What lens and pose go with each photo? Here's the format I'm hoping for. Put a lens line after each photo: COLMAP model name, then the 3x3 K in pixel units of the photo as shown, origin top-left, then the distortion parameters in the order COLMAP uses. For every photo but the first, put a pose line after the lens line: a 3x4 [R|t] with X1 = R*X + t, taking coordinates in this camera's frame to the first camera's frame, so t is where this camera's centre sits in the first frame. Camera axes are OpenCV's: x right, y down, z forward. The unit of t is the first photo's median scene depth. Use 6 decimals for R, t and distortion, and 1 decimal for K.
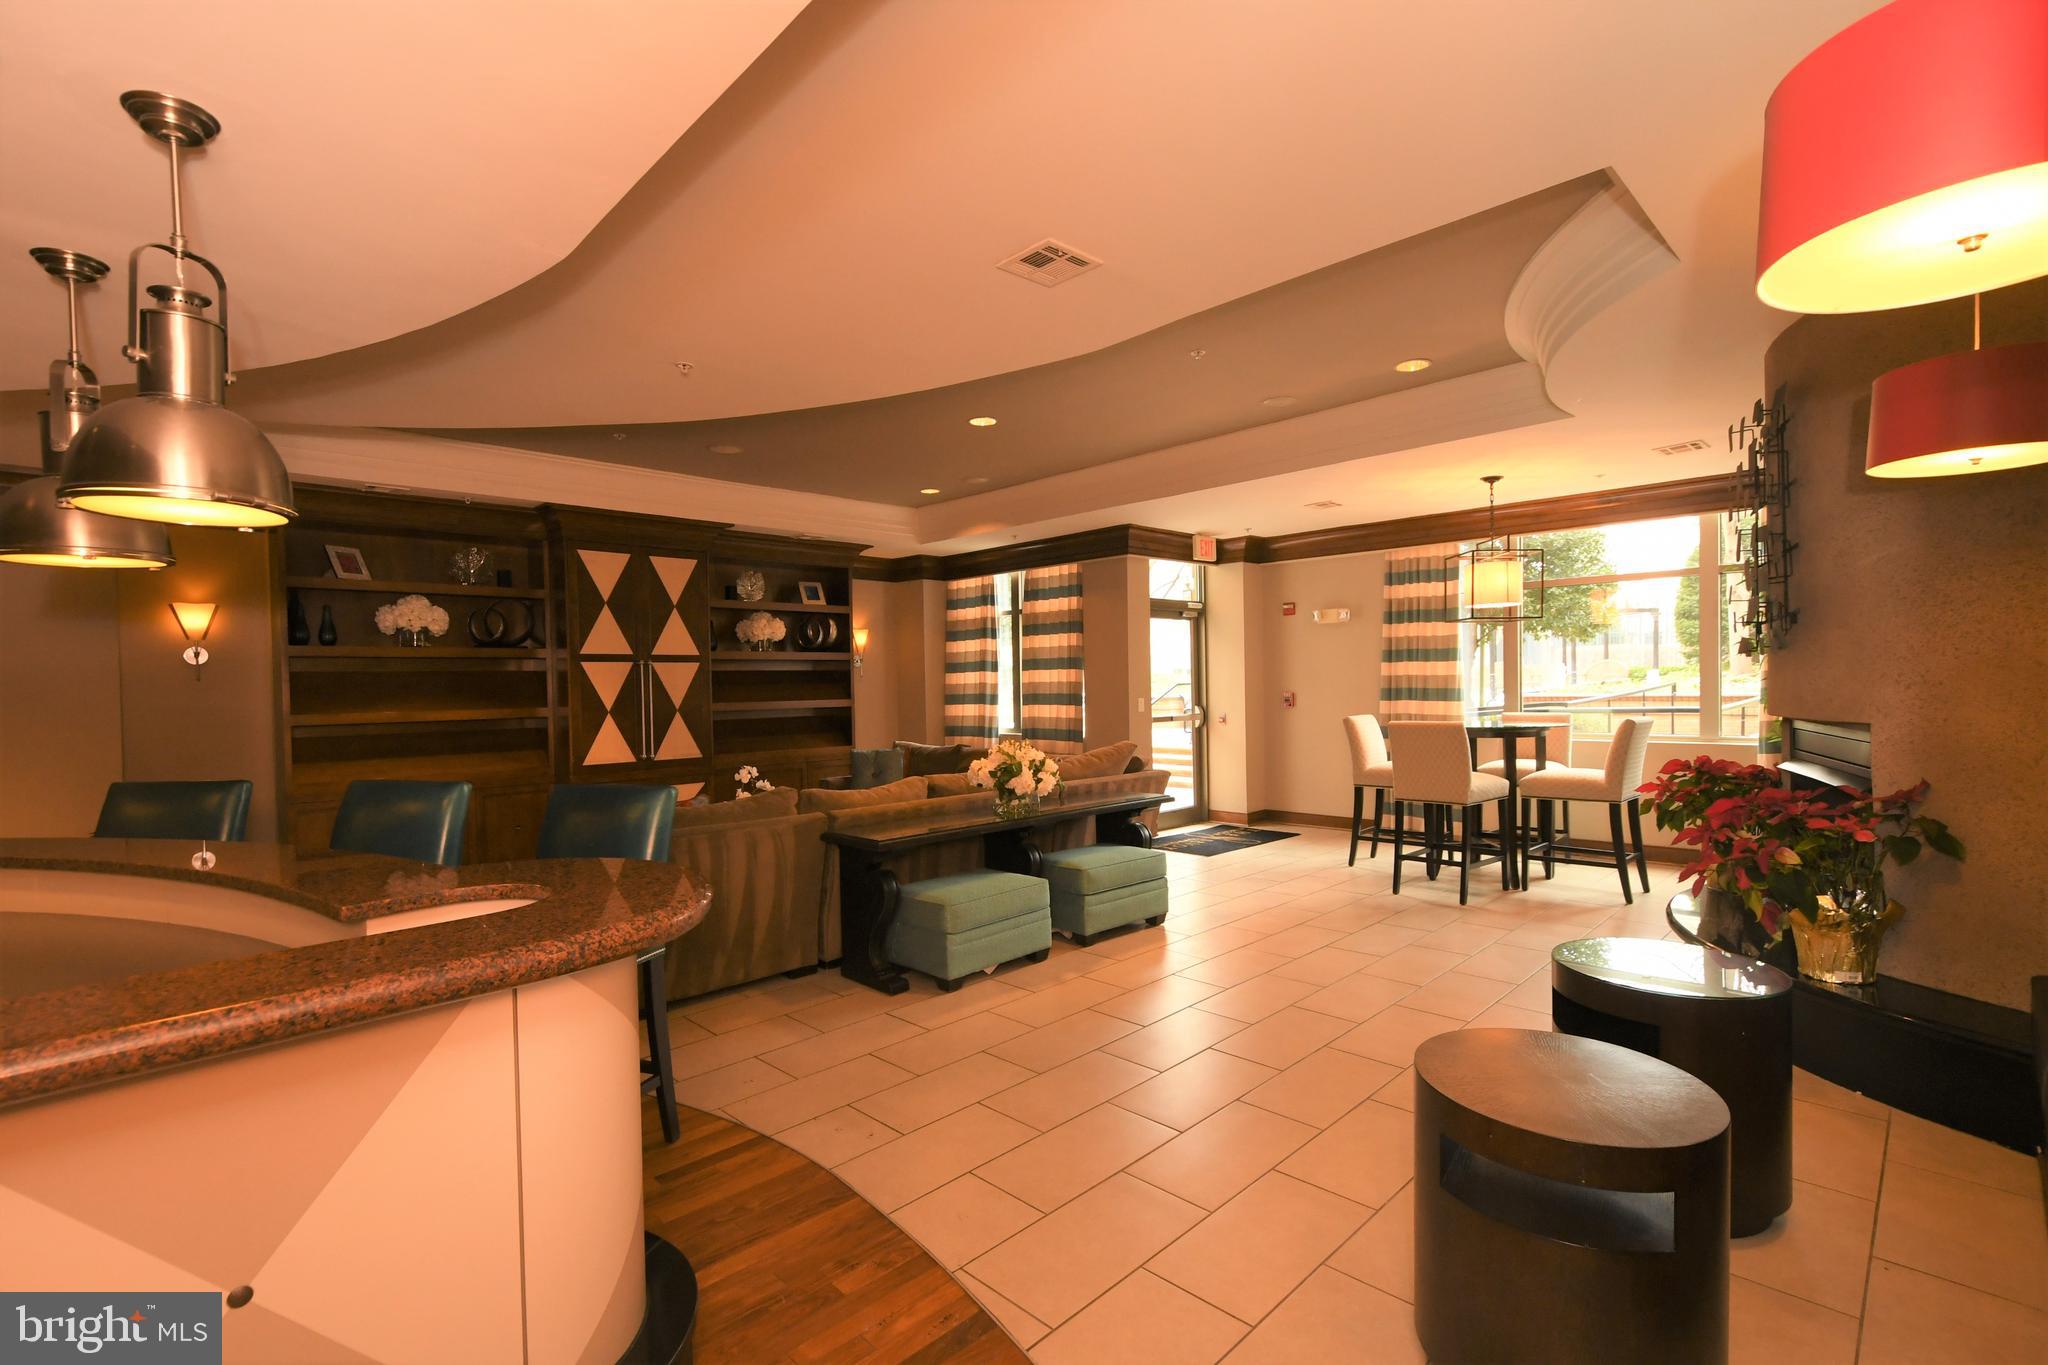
lens RADIAL K [[911.2, 0, 1018.9], [0, 911.2, 691.1], [0, 0, 1]] dist [0.002207, 0.000009]
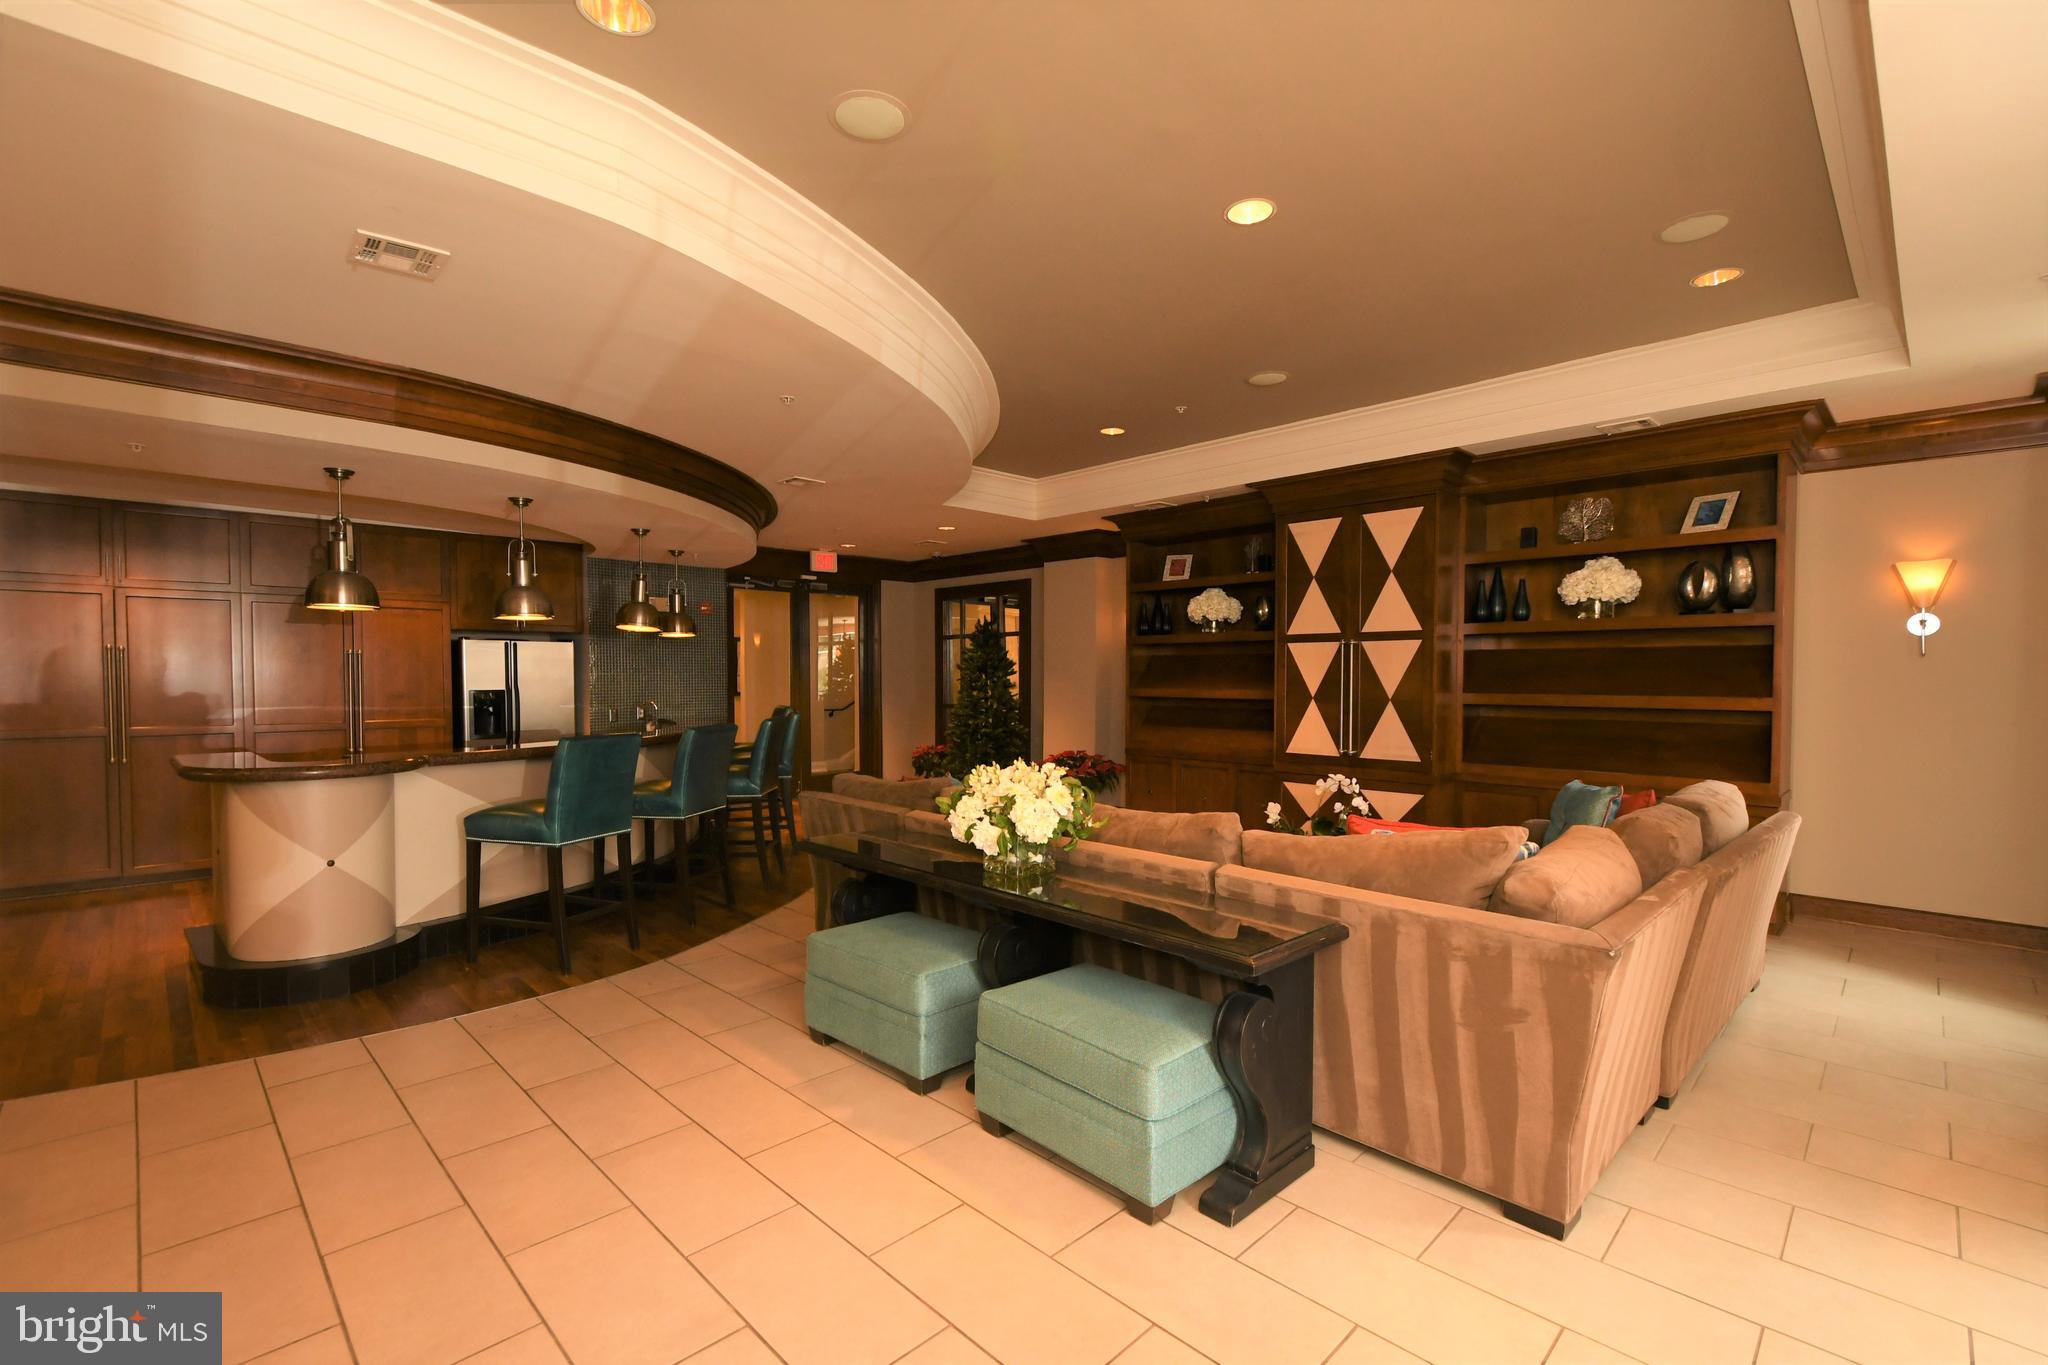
lens RADIAL K [[911.2, 0, 1018.8], [0, 911.2, 683.6], [0, 0, 1]] dist [0.002207, 0.000009]
pose [[-0.008573, 0.033629, -0.999398, 0.440208], [-0.000497, 0.999434, 0.033635, -0.020615], [0.999963, 0.000785, -0.008552, 0.685597]]
